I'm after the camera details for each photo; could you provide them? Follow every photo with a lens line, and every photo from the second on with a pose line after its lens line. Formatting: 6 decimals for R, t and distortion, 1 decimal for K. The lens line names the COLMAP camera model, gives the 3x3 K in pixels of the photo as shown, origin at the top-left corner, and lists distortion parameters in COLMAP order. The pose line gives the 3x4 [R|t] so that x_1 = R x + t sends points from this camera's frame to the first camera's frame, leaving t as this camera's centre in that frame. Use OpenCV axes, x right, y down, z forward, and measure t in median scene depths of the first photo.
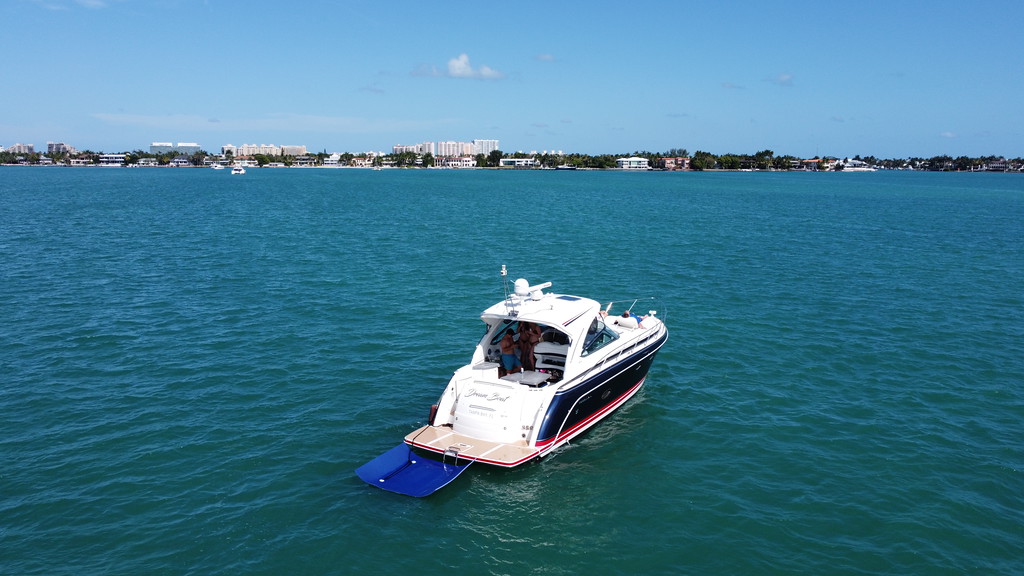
lens RADIAL K [[790.4, 0, 513.7], [0, 790.4, 286.9], [0, 0, 1]] dist [0.012328, -0.002133]
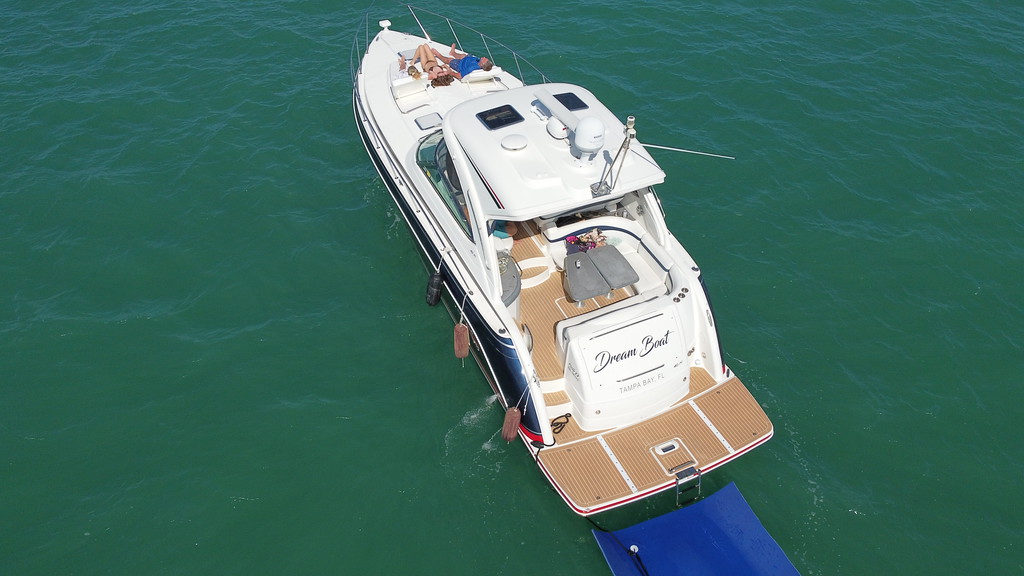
lens RADIAL K [[790.4, 0, 511.6], [0, 790.4, 295.3], [0, 0, 1]] dist [0.012328, -0.002133]
pose [[0.540563, -0.559021, 0.628719, -0.394336], [0.113474, 0.788933, 0.603910, -0.230136], [-0.833616, -0.255108, 0.489903, 0.781970]]
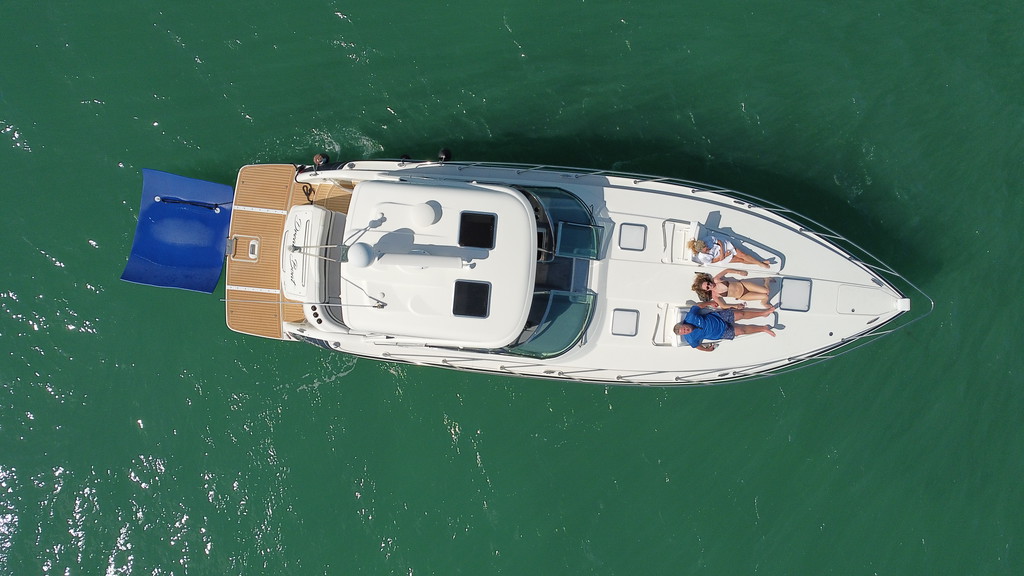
lens RADIAL K [[790.4, 0, 516.4], [0, 790.4, 292.2], [0, 0, 1]] dist [0.012328, -0.002133]
pose [[0.458849, 0.887851, 0.034333, 0.065795], [-0.158552, 0.043798, 0.986379, -0.590046], [0.874253, -0.458042, 0.160867, 1.008519]]
